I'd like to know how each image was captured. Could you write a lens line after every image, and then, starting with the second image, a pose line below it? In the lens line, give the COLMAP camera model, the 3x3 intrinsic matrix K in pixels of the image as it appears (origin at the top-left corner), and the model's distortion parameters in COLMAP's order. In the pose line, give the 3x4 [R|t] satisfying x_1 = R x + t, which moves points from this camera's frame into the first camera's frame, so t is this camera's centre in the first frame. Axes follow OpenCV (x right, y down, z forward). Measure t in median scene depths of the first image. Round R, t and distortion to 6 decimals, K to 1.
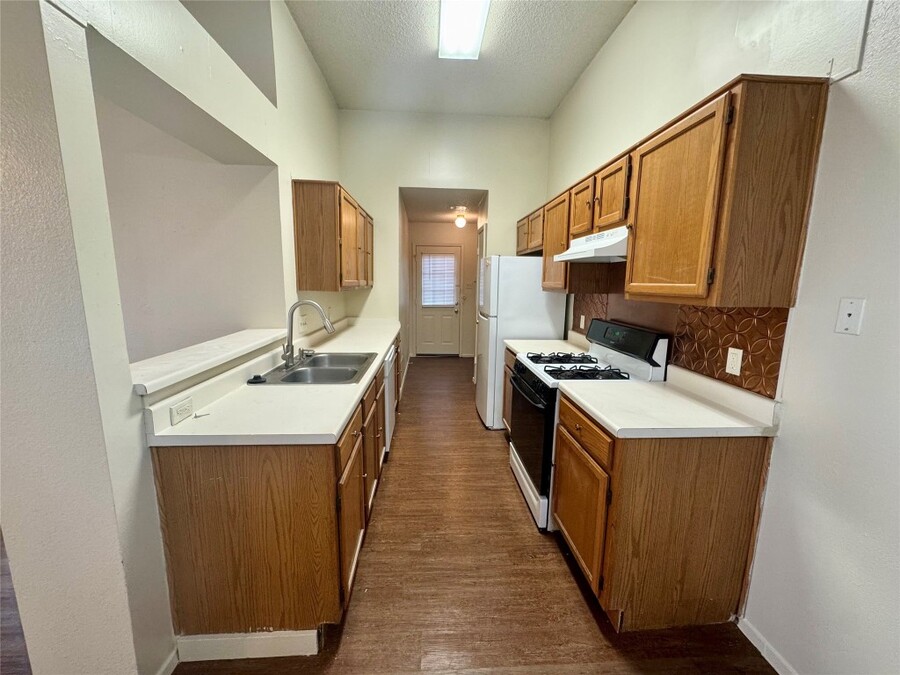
lens RADIAL K [[359.8, 0, 447.4], [0, 359.8, 337.7], [0, 0, 1]] dist [-0.005441, 0.000840]
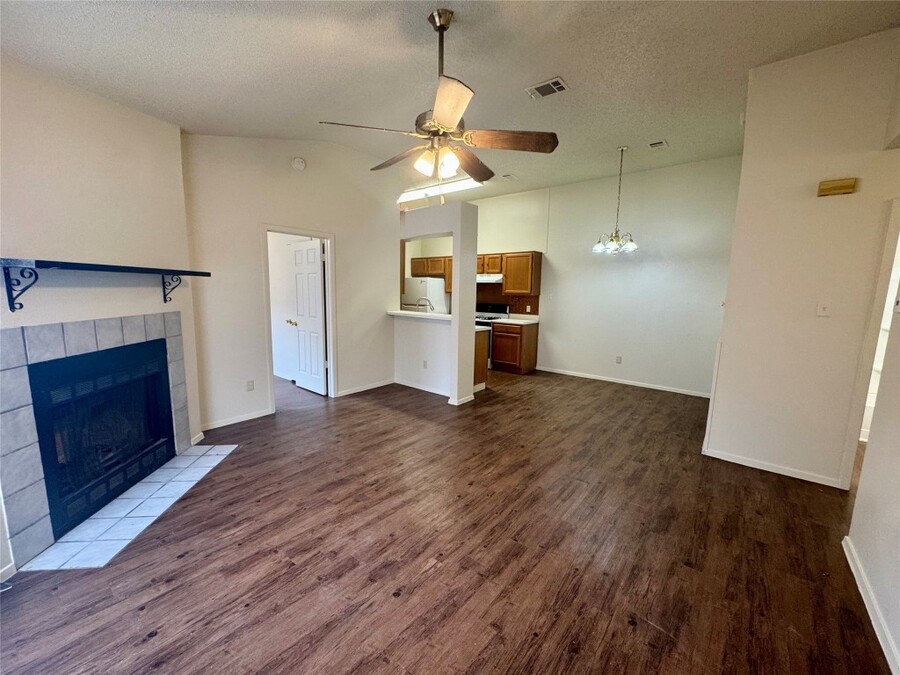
lens RADIAL K [[359.8, 0, 449.5], [0, 359.8, 339.0], [0, 0, 1]] dist [-0.005441, 0.000840]
pose [[0.673548, -0.103318, 0.731886, -2.370007], [0.108196, 0.993298, 0.040649, 0.116775], [-0.731181, 0.051808, 0.680213, -0.949124]]
